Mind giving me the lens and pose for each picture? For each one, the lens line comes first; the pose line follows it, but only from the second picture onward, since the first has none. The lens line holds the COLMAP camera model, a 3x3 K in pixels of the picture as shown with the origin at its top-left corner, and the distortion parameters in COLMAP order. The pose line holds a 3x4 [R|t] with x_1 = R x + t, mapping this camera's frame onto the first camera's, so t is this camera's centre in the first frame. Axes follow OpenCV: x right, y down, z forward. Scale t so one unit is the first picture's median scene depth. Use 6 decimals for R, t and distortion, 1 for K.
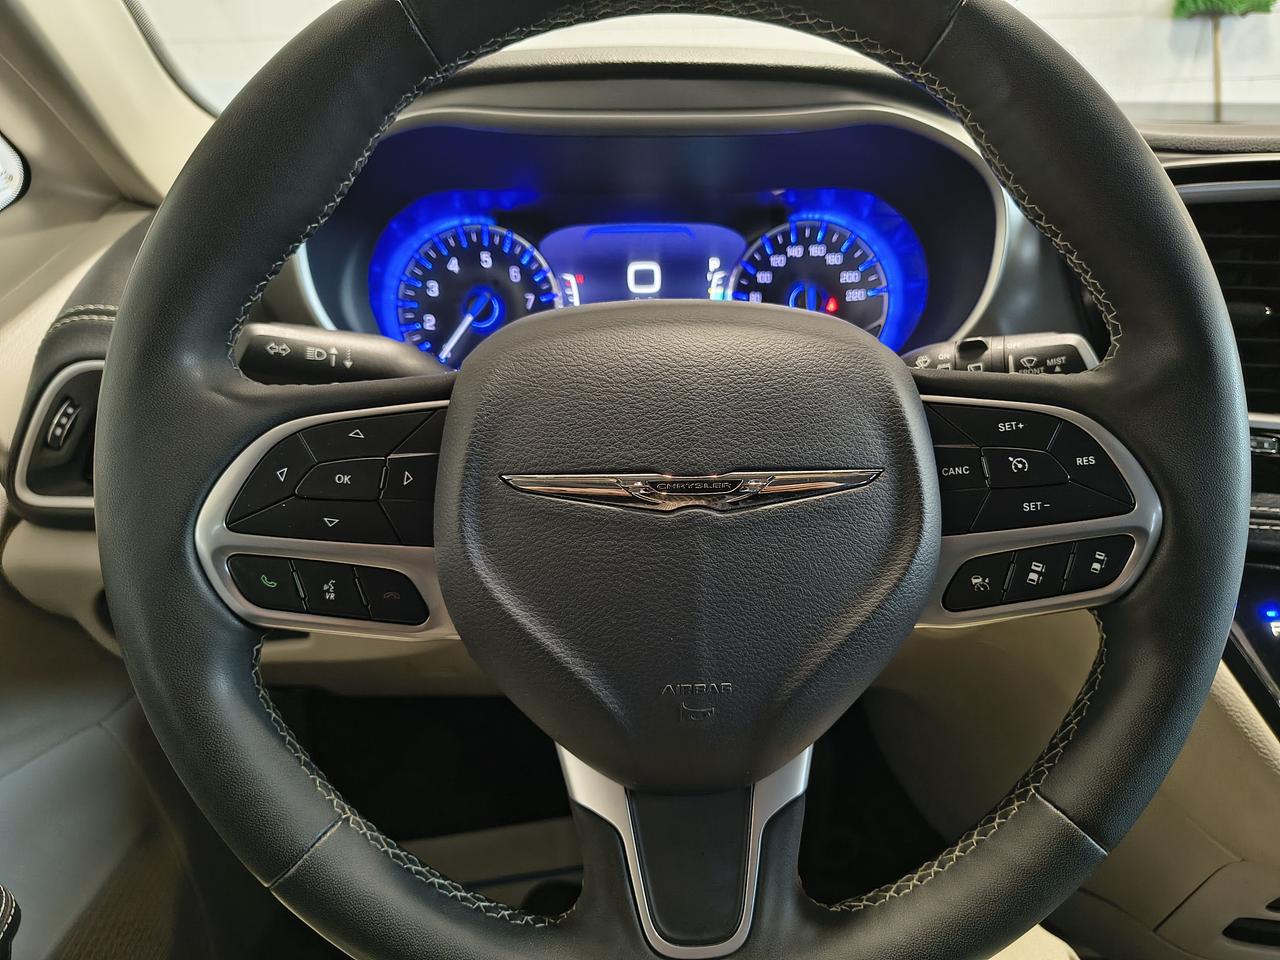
lens RADIAL K [[900.5, 0, 639.8], [0, 900.5, 482.1], [0, 0, 1]] dist [0.023319, -0.029720]
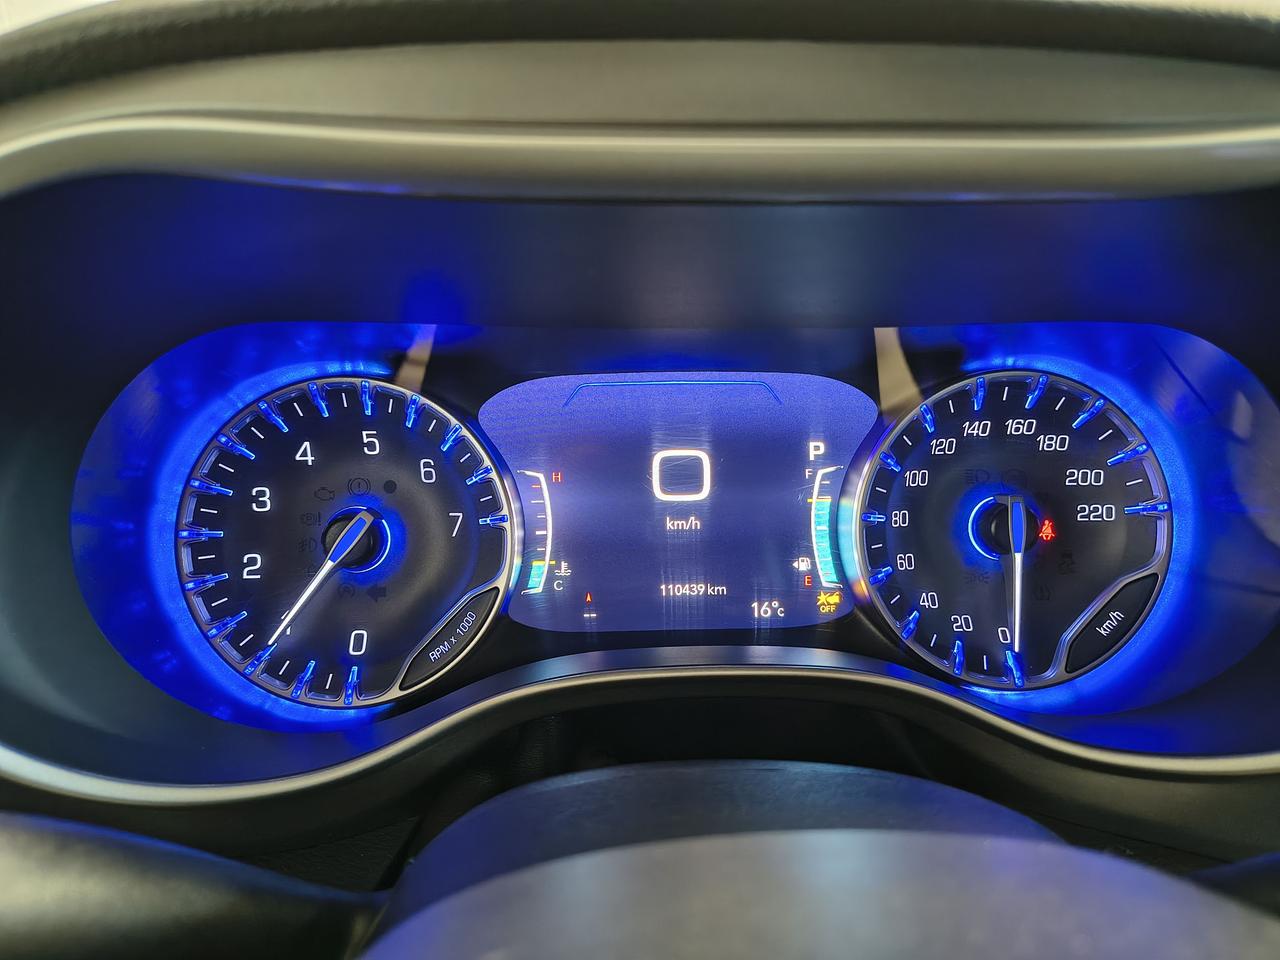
lens RADIAL K [[900.5, 0, 645.4], [0, 900.5, 480.0], [0, 0, 1]] dist [0.023319, -0.029720]
pose [[0.999961, 0.005125, 0.007235, -0.019685], [-0.004509, 0.996561, -0.082744, -0.184385], [-0.007634, 0.082708, 0.996545, 0.497140]]
